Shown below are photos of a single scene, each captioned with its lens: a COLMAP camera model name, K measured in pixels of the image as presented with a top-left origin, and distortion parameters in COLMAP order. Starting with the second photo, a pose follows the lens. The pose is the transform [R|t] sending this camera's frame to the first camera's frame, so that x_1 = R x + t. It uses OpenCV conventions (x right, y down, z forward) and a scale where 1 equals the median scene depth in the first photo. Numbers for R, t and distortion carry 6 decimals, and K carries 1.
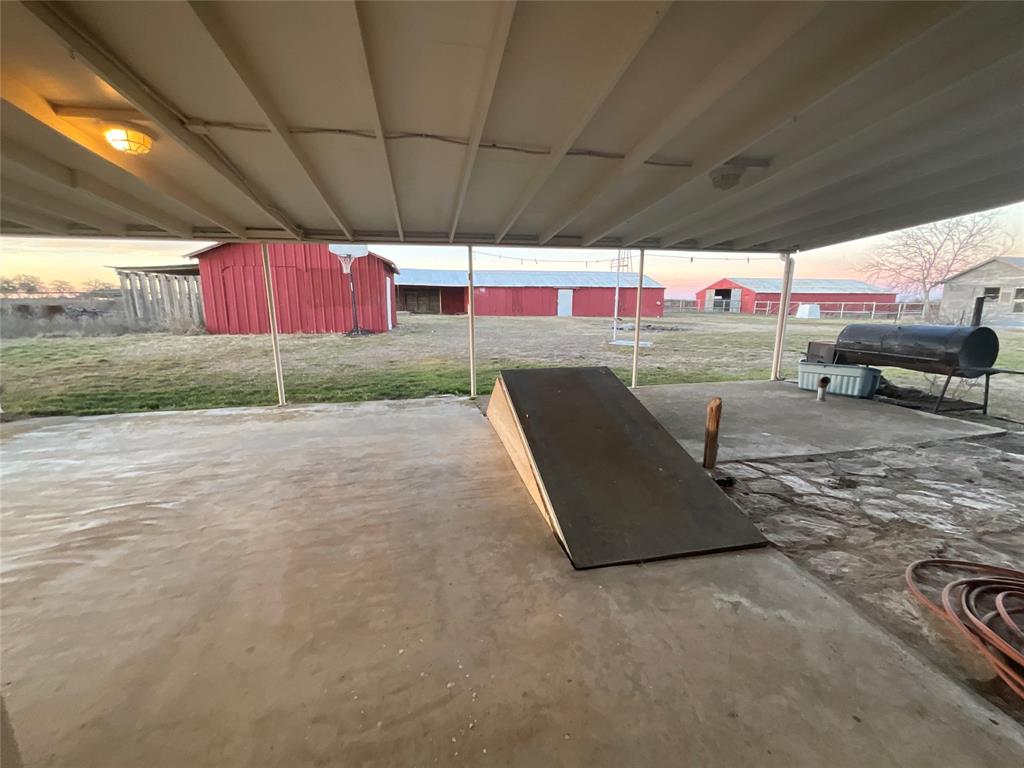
lens RADIAL K [[410.3, 0, 512.0], [0, 410.3, 384.0], [0, 0, 1]] dist [0.000034, 0.000010]
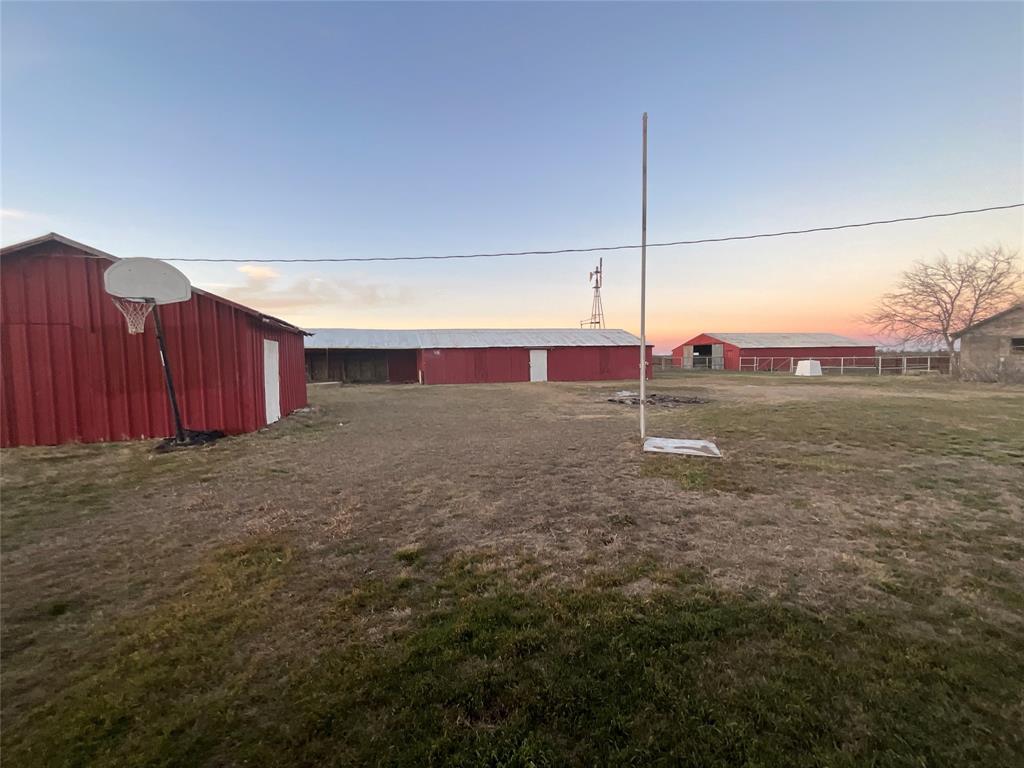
lens RADIAL K [[410.3, 0, 512.0], [0, 410.3, 384.0], [0, 0, 1]] dist [0.000034, 0.000010]
pose [[0.995994, -0.026966, 0.085254, 0.005681], [0.038508, 0.989853, -0.136777, -0.051219], [-0.080701, 0.139512, 0.986926, 0.198861]]
